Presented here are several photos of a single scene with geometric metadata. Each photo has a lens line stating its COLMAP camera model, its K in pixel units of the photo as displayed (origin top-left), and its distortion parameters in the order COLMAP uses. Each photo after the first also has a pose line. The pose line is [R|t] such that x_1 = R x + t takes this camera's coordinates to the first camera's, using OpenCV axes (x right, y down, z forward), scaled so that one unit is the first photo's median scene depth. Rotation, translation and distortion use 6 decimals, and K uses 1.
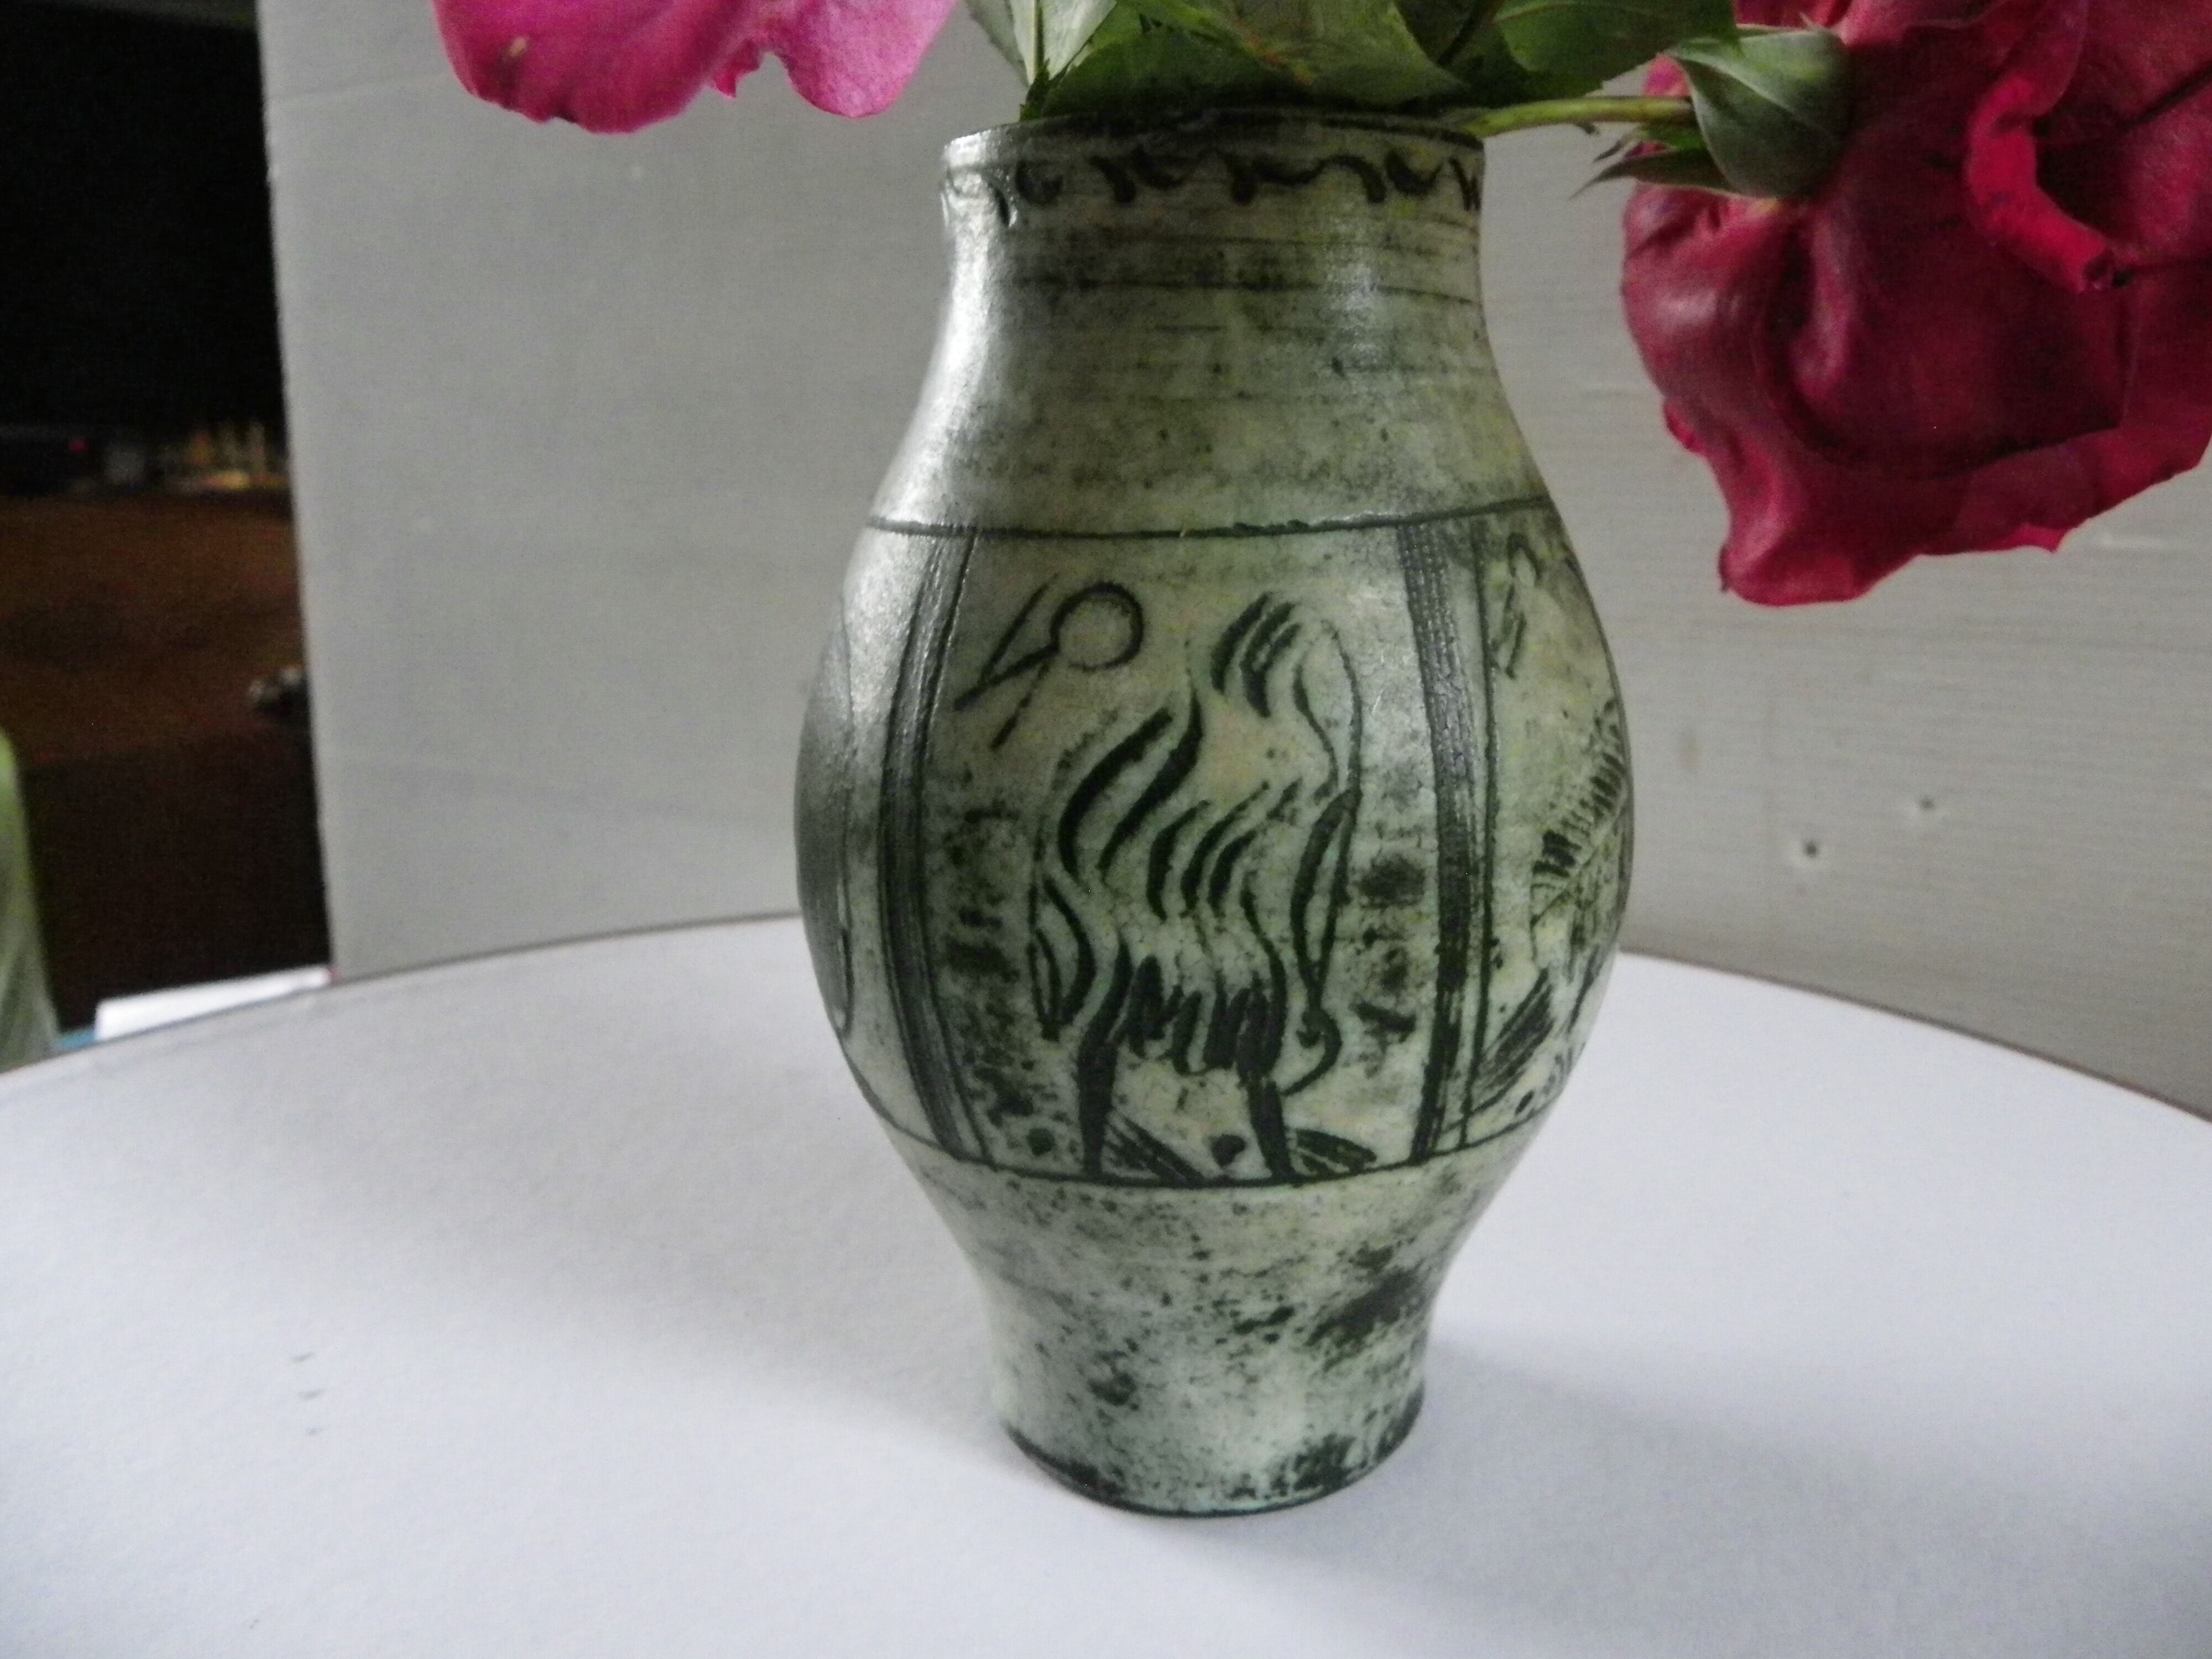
lens RADIAL K [[1684.6, 0, 1106.3], [0, 1684.6, 868.5], [0, 0, 1]] dist [0.000993, 0.000704]
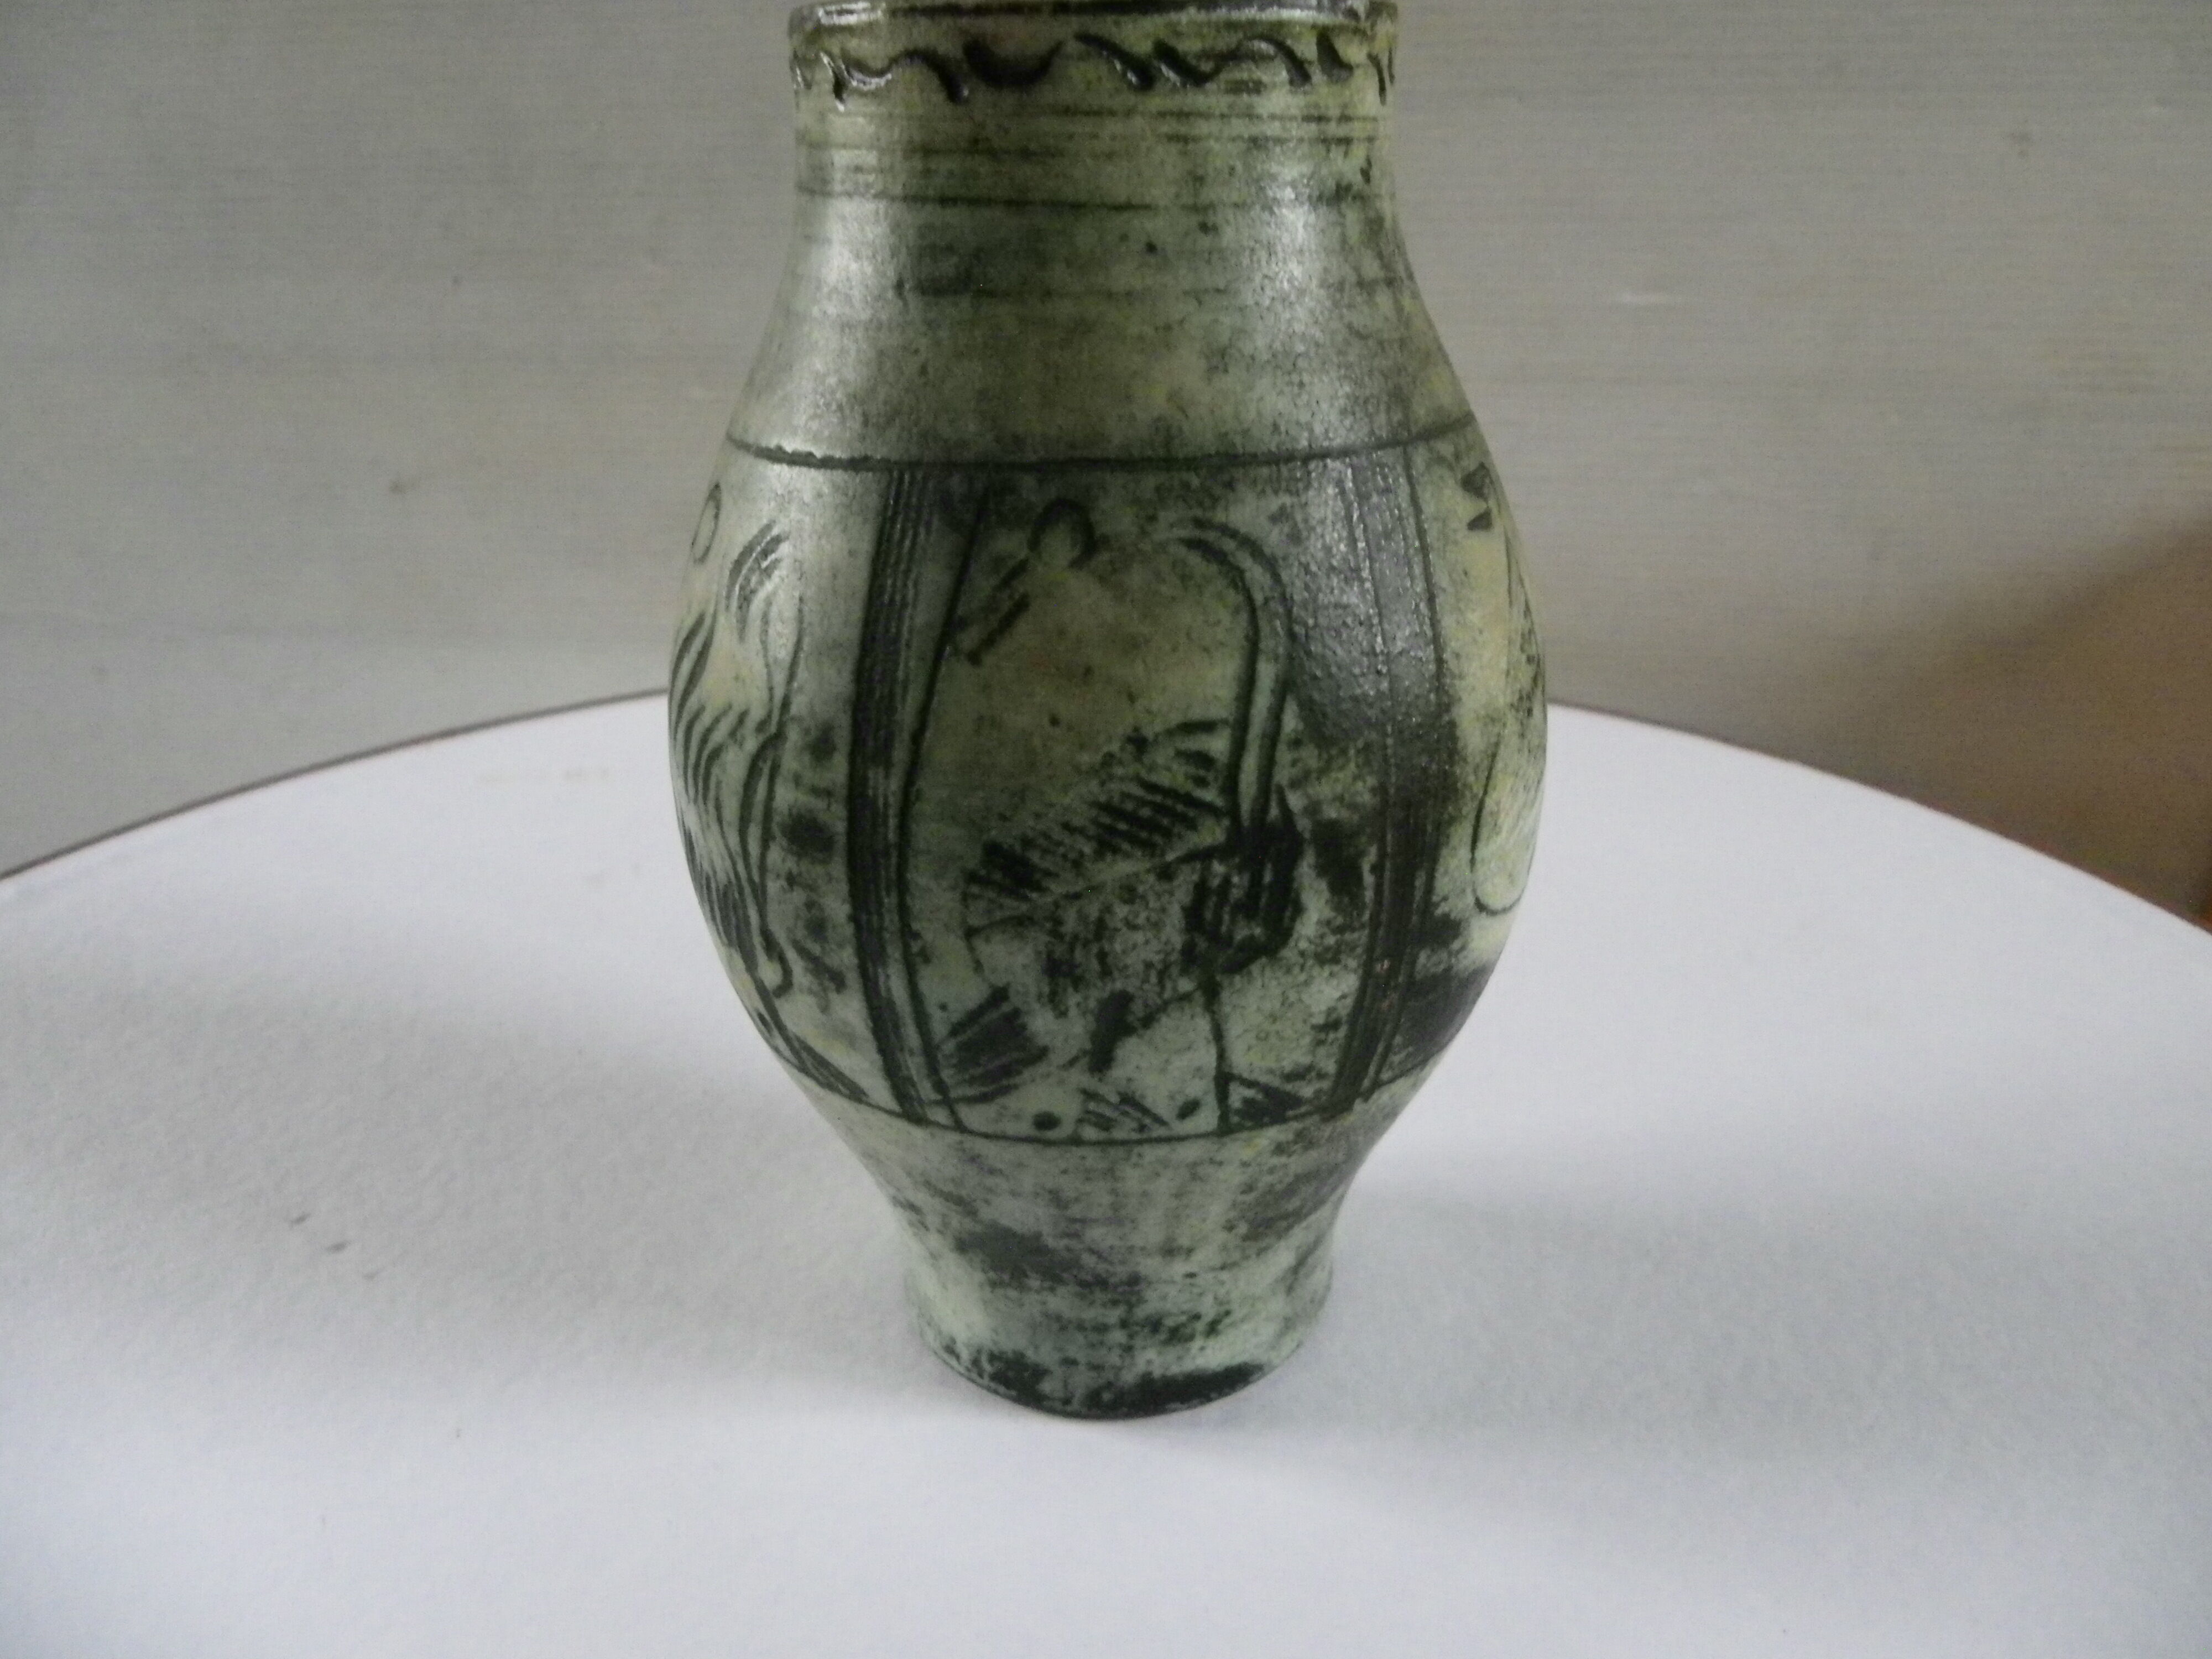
lens RADIAL K [[1687.5, 0, 1106.0], [0, 1687.5, 829.5], [0, 0, 1]] dist [-0.004254, 0.000599]
pose [[0.616581, 0.324548, -0.717284, 0.949735], [-0.199307, 0.945746, 0.256595, -0.273102], [0.761646, -0.015252, 0.647813, 0.477759]]
